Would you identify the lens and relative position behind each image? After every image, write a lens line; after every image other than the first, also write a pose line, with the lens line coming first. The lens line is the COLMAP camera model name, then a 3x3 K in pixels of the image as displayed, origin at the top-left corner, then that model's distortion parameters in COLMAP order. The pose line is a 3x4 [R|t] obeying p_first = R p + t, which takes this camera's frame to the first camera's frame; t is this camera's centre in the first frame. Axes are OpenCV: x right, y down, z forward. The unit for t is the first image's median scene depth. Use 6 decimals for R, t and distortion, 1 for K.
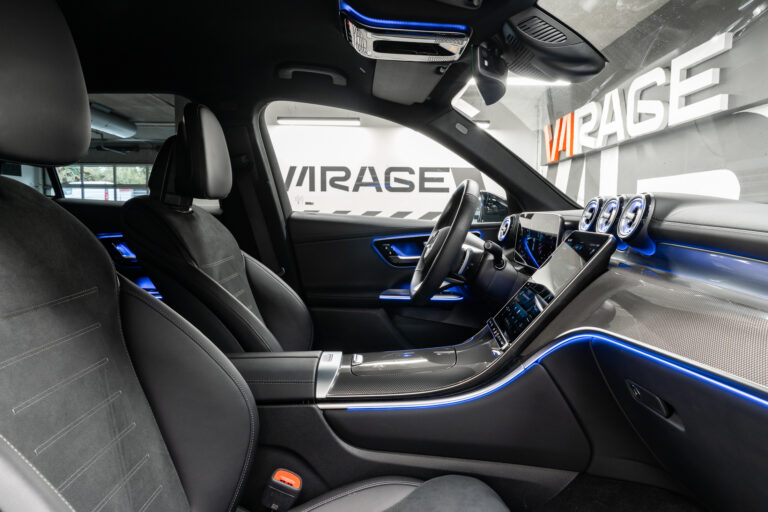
lens RADIAL K [[508.7, 0, 380.2], [0, 508.7, 251.4], [0, 0, 1]] dist [0.012739, -0.000909]
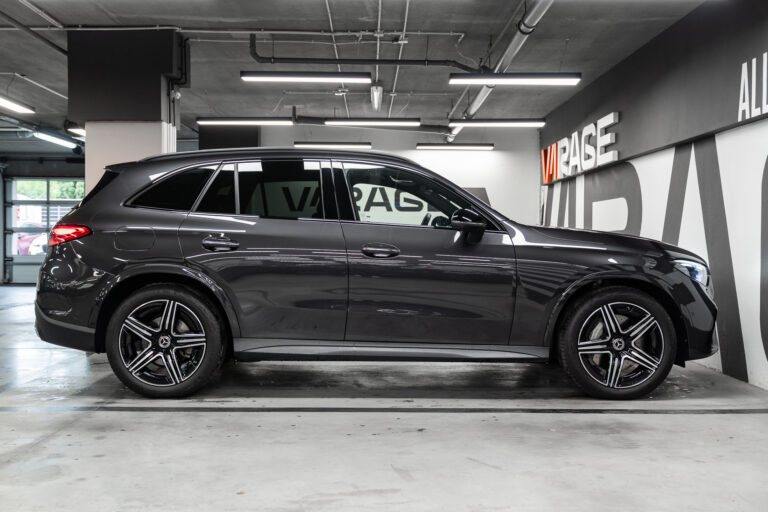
lens RADIAL K [[802.6, 0, 388.0], [0, 802.6, 252.2], [0, 0, 1]] dist [0.001838, 0.000000]
pose [[0.999830, -0.010351, 0.015252, -0.044841], [0.011229, 0.998215, -0.058664, 0.092185], [-0.014617, 0.058825, 0.998161, -0.926692]]
